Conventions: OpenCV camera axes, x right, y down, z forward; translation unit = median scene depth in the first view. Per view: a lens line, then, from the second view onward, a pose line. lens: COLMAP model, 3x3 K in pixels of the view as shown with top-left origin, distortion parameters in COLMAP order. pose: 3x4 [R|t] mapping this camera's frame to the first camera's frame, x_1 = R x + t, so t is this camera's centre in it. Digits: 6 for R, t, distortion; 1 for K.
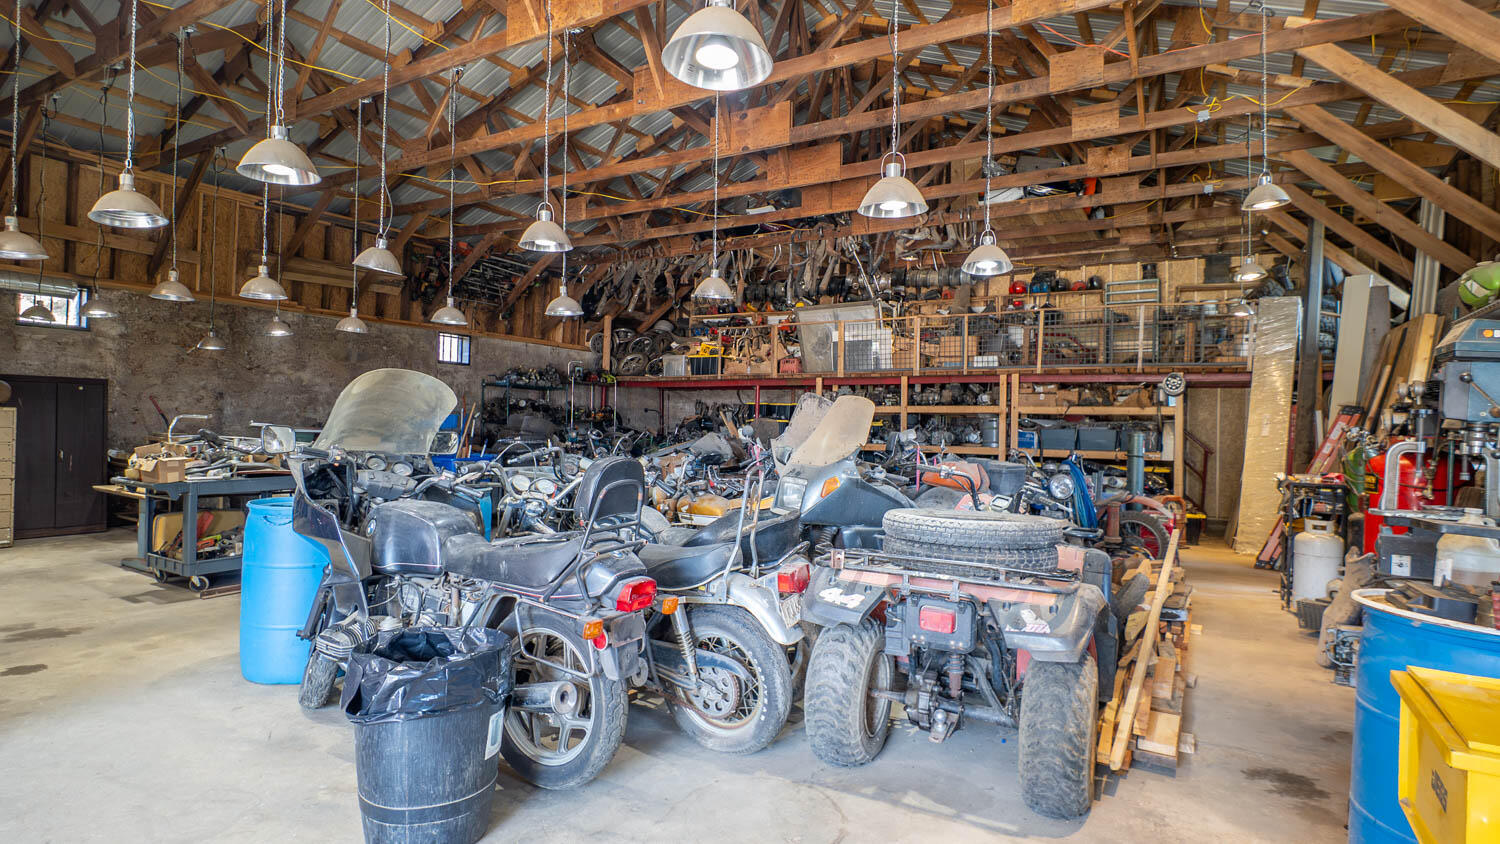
lens RADIAL K [[773.1, 0, 748.3], [0, 773.1, 420.0], [0, 0, 1]] dist [-0.003455, -0.012296]
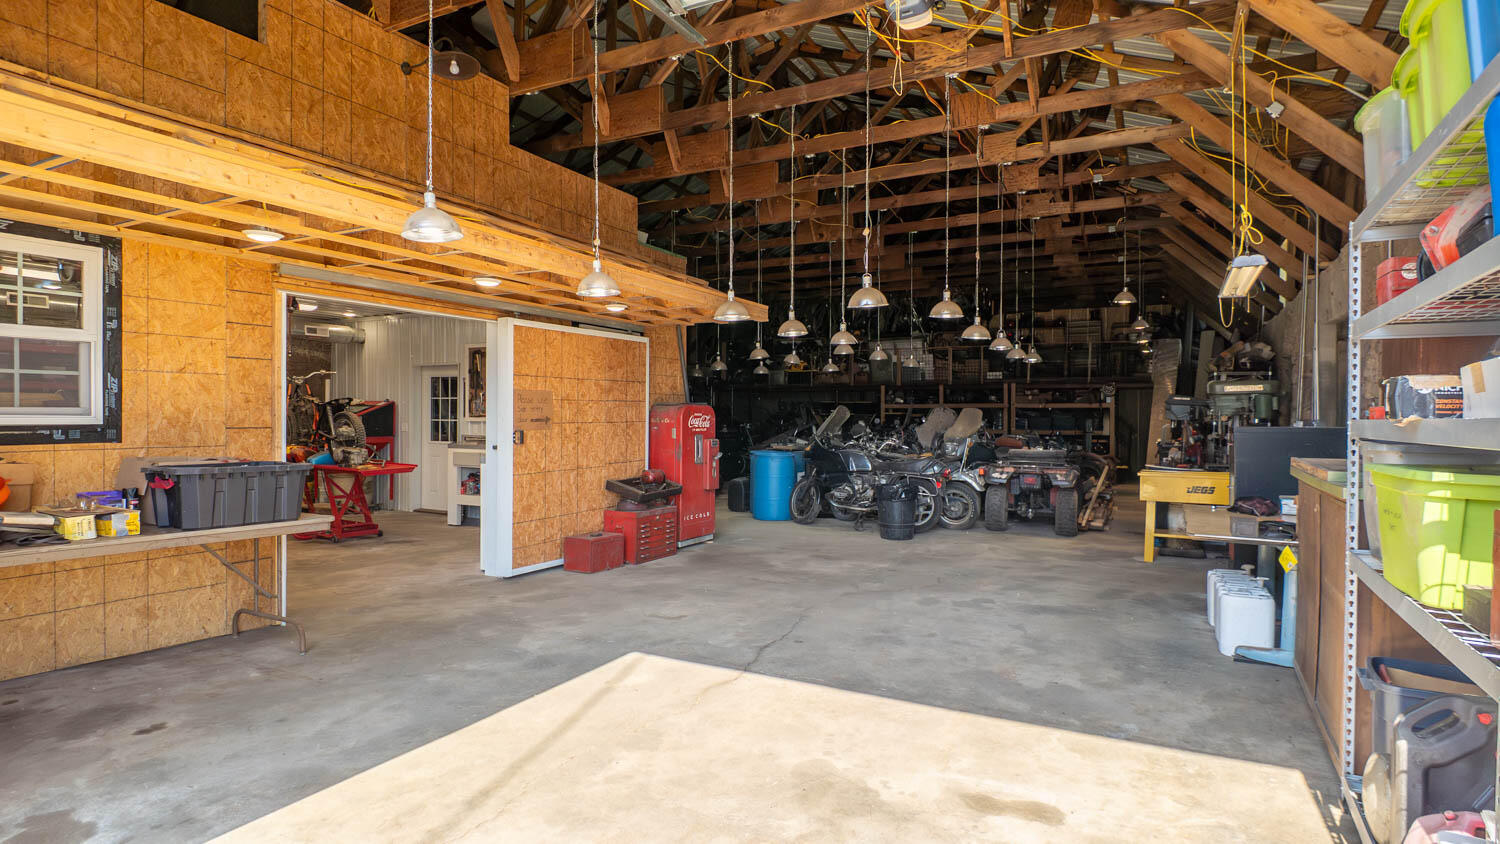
lens RADIAL K [[773.1, 0, 744.1], [0, 773.1, 422.9], [0, 0, 1]] dist [-0.003455, -0.012296]
pose [[0.998674, -0.016299, 0.048838, -0.302020], [0.015296, 0.999666, 0.020852, -0.020084], [-0.049161, -0.020078, 0.998589, -0.595270]]
